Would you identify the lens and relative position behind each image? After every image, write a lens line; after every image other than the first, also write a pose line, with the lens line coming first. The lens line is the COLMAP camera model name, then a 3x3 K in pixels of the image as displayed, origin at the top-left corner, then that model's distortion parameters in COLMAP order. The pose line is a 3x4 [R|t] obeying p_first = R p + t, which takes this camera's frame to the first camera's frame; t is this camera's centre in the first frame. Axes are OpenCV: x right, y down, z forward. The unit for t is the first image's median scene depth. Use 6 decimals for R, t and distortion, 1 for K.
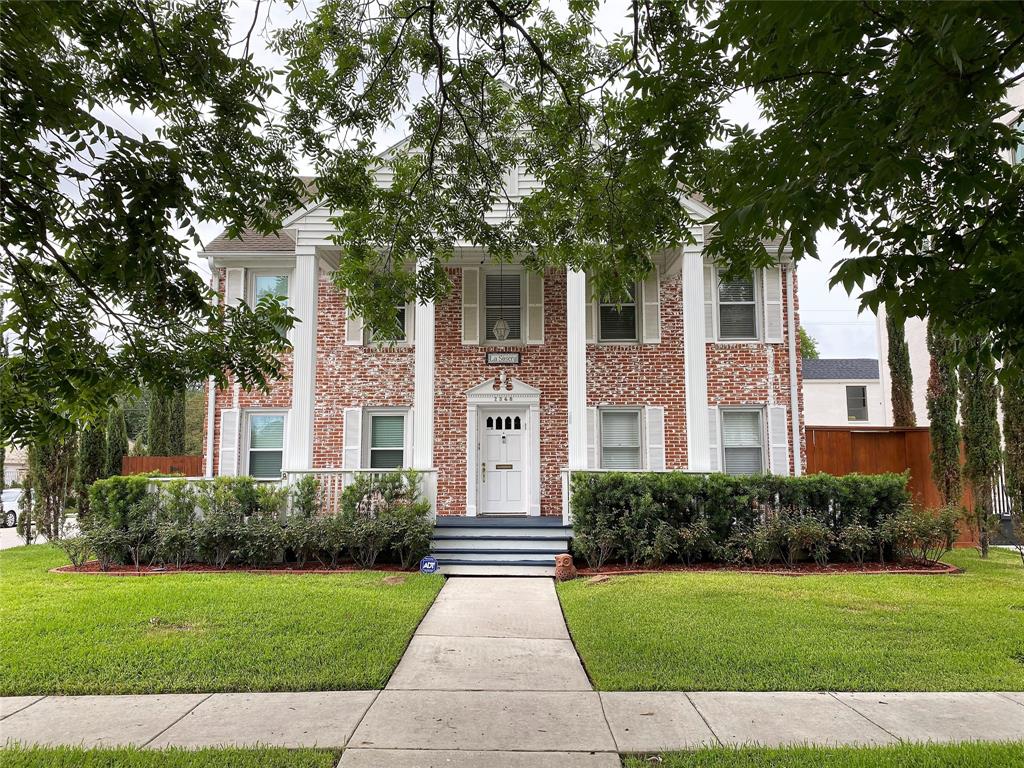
lens RADIAL K [[743.9, 0, 512.0], [0, 743.9, 384.0], [0, 0, 1]] dist [-0.001753, -0.000461]
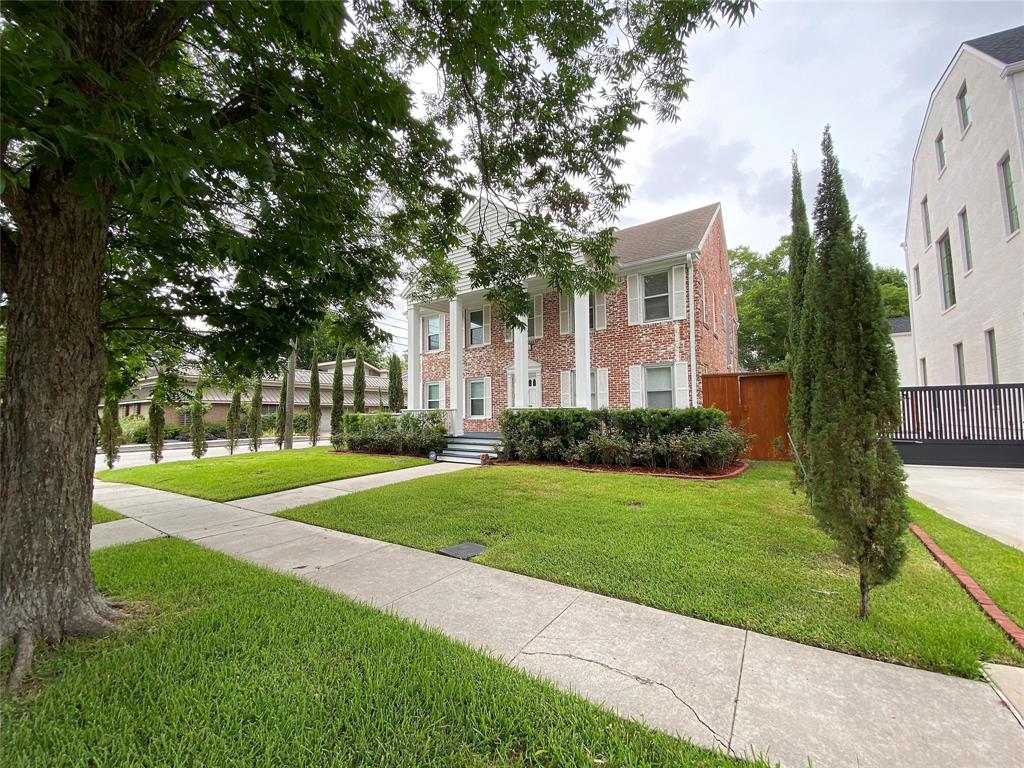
lens RADIAL K [[410.6, 0, 512.0], [0, 410.6, 384.0], [0, 0, 1]] dist [0.000551, 0.000014]
pose [[0.840804, -0.050853, -0.538945, 0.513634], [0.080829, 0.996211, 0.032103, 0.019665], [0.535271, -0.070555, 0.841729, 0.128403]]
